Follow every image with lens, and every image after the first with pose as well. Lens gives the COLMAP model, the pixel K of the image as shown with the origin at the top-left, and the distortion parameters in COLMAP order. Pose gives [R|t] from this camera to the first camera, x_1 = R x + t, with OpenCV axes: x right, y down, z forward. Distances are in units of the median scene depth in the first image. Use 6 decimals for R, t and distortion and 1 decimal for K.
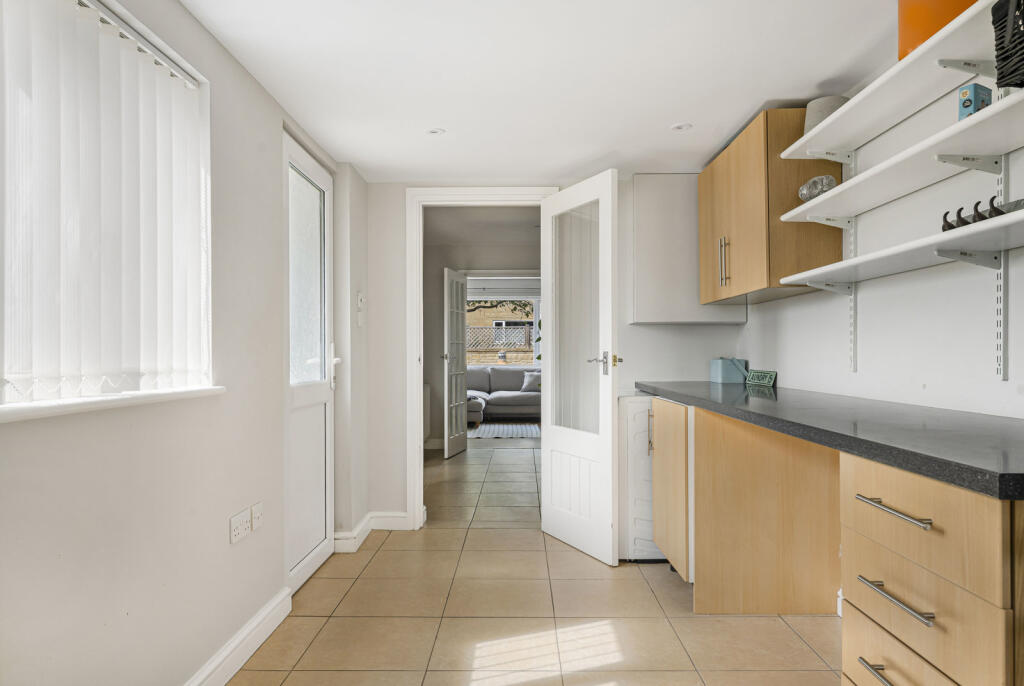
lens RADIAL K [[651.0, 0, 511.8], [0, 651.0, 346.0], [0, 0, 1]] dist [-0.000250, 0.000000]
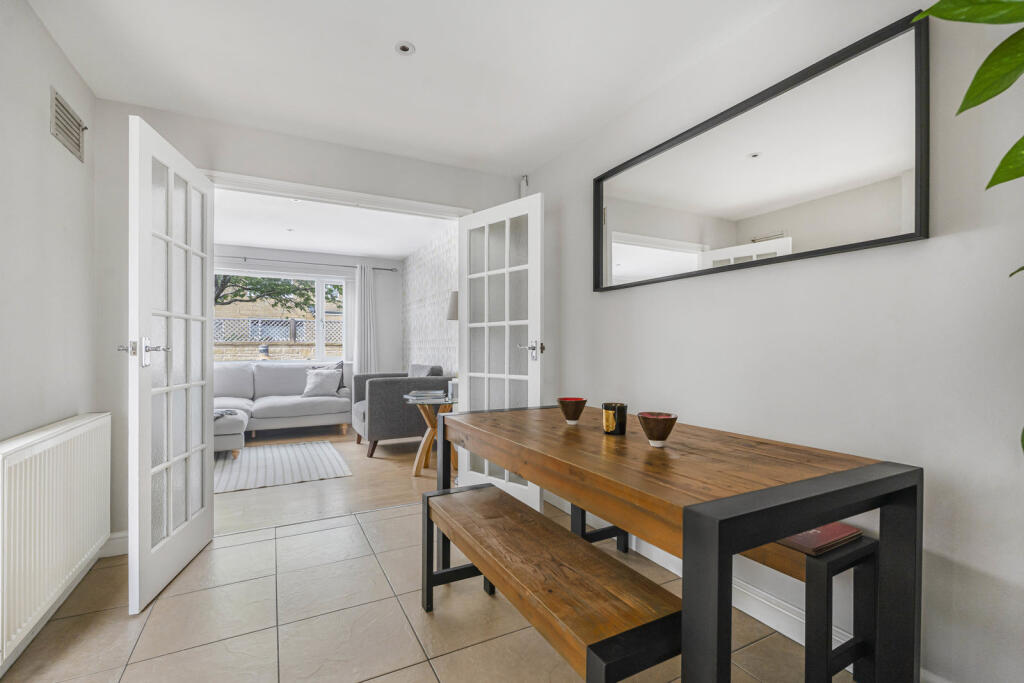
lens RADIAL K [[456.5, 0, 513.6], [0, 456.5, 342.7], [0, 0, 1]] dist [-0.011108, -0.000239]
pose [[0.876580, 0.003231, 0.481245, -0.024708], [-0.002859, 0.999995, -0.001504, 0.008225], [-0.481247, -0.000057, 0.876585, 0.417074]]
